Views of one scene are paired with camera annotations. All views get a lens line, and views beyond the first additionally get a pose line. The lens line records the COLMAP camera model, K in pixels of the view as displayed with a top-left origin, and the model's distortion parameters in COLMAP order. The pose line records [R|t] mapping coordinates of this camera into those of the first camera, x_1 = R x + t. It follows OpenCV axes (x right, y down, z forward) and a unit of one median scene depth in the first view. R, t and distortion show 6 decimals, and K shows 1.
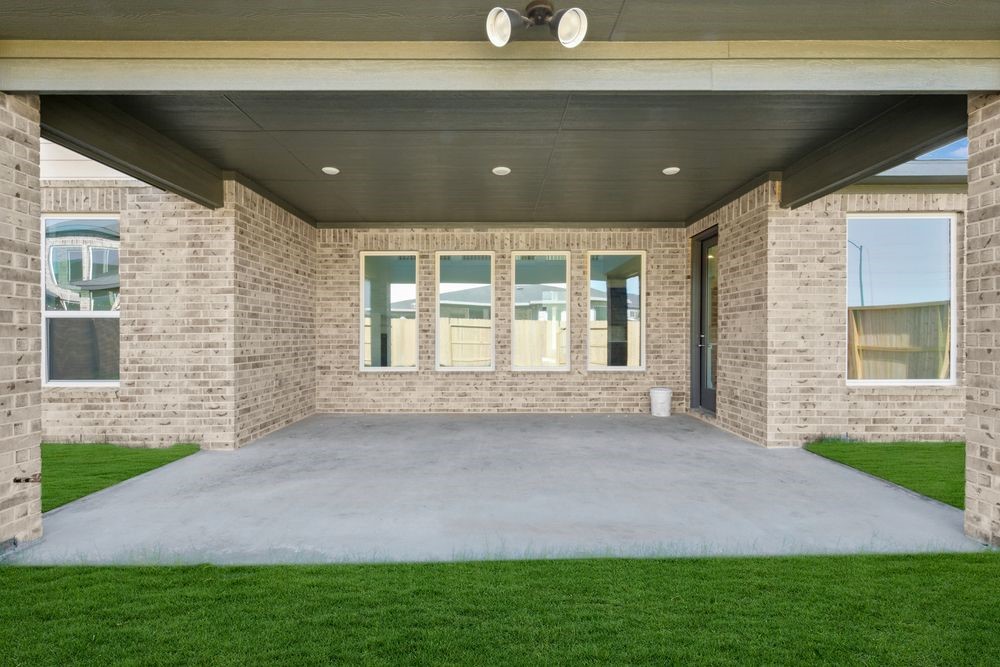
lens RADIAL K [[466.2, 0, 500.0], [0, 466.2, 333.5], [0, 0, 1]] dist [-0.003183, -0.000453]
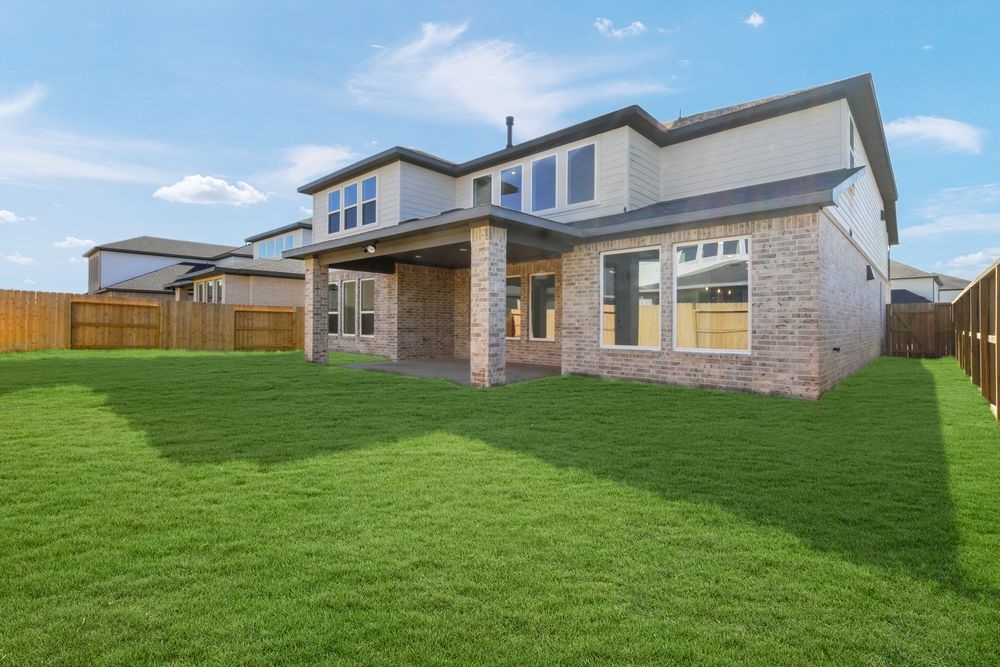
lens RADIAL K [[466.2, 0, 500.0], [0, 466.2, 333.5], [0, 0, 1]] dist [-0.003183, -0.000453]
pose [[0.736342, 0.021272, -0.676275, 1.692275], [0.000311, 0.999495, 0.031777, -0.001177], [0.676609, -0.023609, 0.735964, -0.598730]]
